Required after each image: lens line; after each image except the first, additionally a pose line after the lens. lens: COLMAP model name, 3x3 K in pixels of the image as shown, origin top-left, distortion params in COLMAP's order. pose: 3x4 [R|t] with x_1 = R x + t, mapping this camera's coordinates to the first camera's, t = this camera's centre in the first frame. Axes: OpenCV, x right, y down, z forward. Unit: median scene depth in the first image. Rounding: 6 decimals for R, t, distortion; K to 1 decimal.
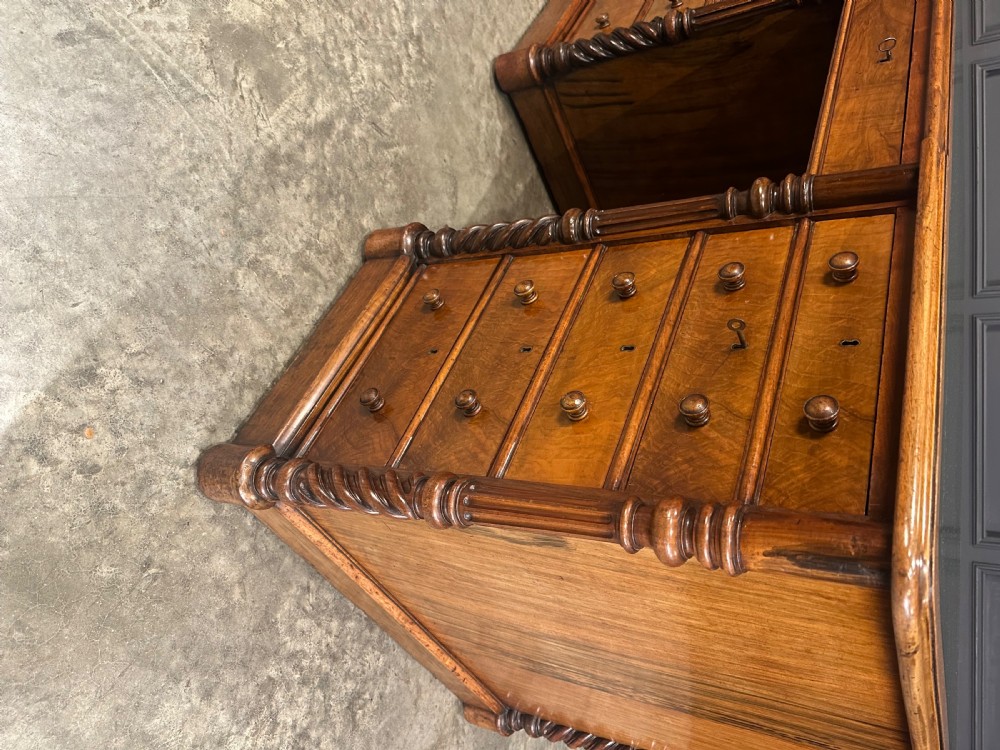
lens RADIAL K [[735.6, 0, 475.1], [0, 735.6, 383.9], [0, 0, 1]] dist [-0.024635, 0.003105]
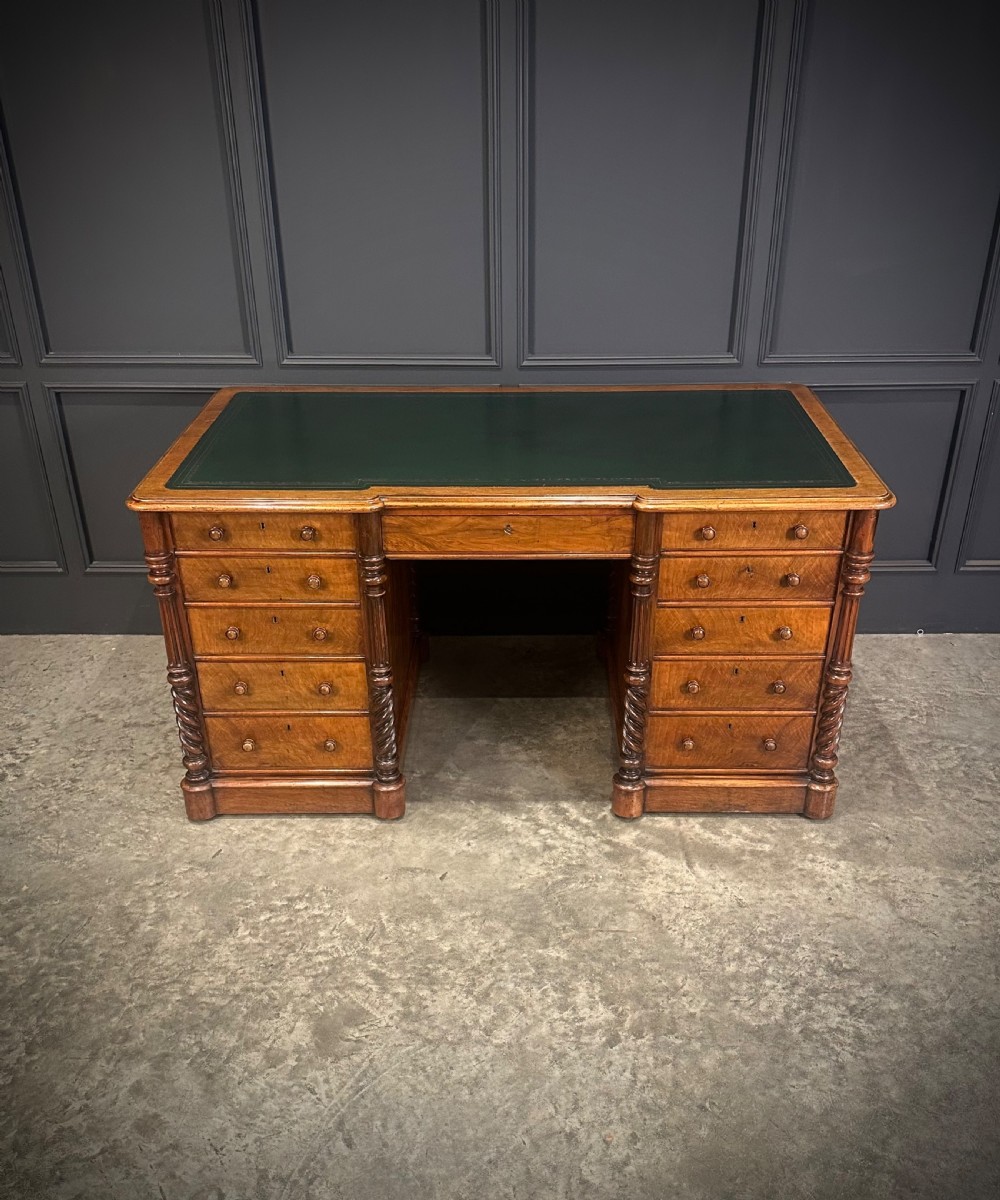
lens RADIAL K [[1172.5, 0, 507.3], [0, 1172.5, 720.6], [0, 0, 1]] dist [0.013207, 0.000000]
pose [[0.022306, -0.998281, 0.054191, 0.154223], [0.998628, 0.019679, -0.048537, -0.033186], [0.047387, 0.055199, 0.997350, -1.181202]]
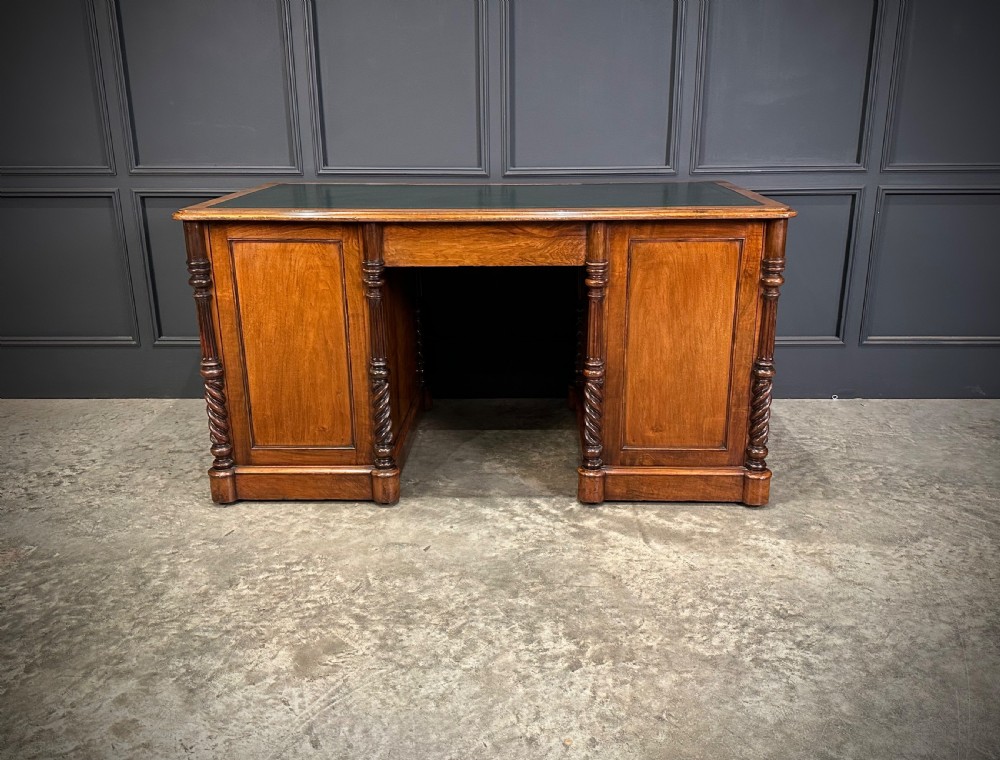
lens RADIAL K [[895.1, 0, 504.4], [0, 895.1, 392.3], [0, 0, 1]] dist [-0.004800, -0.008170]
pose [[0.029403, -0.958557, 0.283379, -0.292452], [0.997788, 0.011238, -0.065518, 0.038243], [0.059618, 0.284679, 0.956767, -0.818659]]
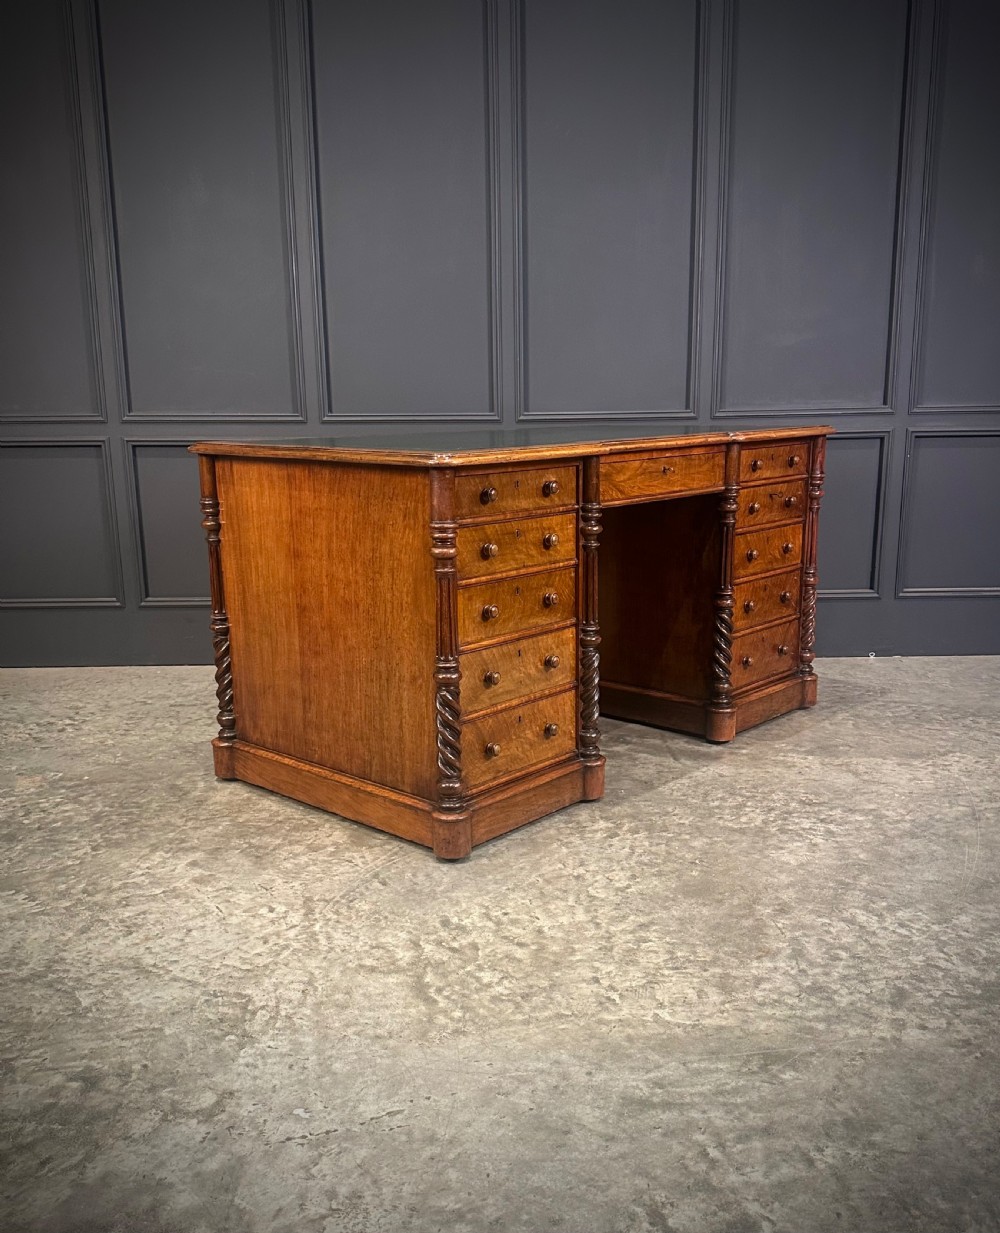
lens RADIAL K [[1186.5, 0, 506.8], [0, 1186.5, 678.6], [0, 0, 1]] dist [0.066274, 0.010088]
pose [[0.009850, -0.933372, 0.358774, -0.886461], [0.999170, -0.004993, -0.040422, -0.052002], [0.039520, 0.358874, 0.932549, -1.429272]]
